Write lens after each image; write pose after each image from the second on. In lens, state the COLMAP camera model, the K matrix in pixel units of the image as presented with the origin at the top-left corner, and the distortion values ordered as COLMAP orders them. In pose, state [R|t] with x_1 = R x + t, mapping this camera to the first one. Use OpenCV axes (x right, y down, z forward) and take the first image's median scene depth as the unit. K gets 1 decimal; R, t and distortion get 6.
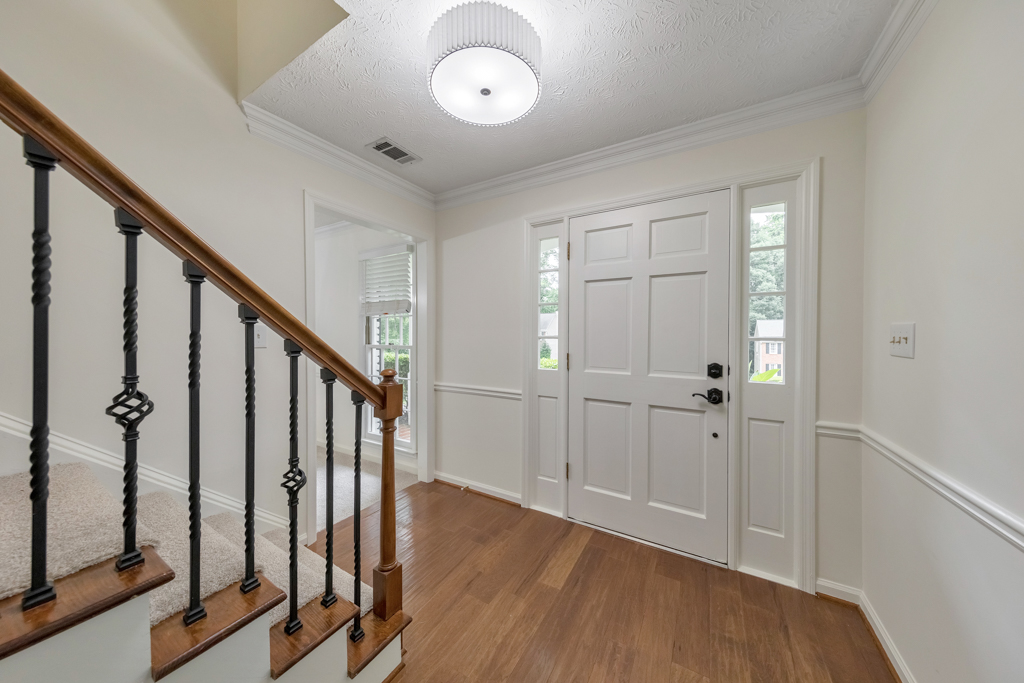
lens RADIAL K [[335.8, 0, 511.0], [0, 335.8, 338.7], [0, 0, 1]] dist [0.000499, 0.000019]
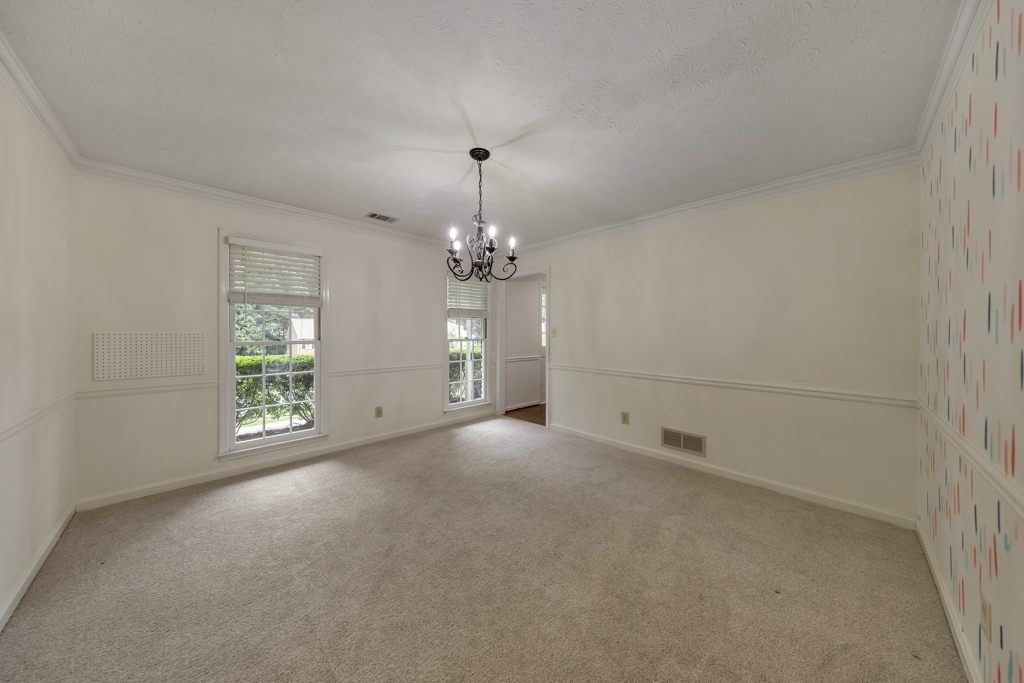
lens RADIAL K [[335.8, 0, 512.1], [0, 335.8, 336.5], [0, 0, 1]] dist [0.000499, 0.000019]
pose [[0.254966, -0.005703, 0.966933, -2.254030], [0.003552, 0.999981, 0.004961, 0.011495], [-0.966943, 0.002170, 0.254982, 0.579727]]
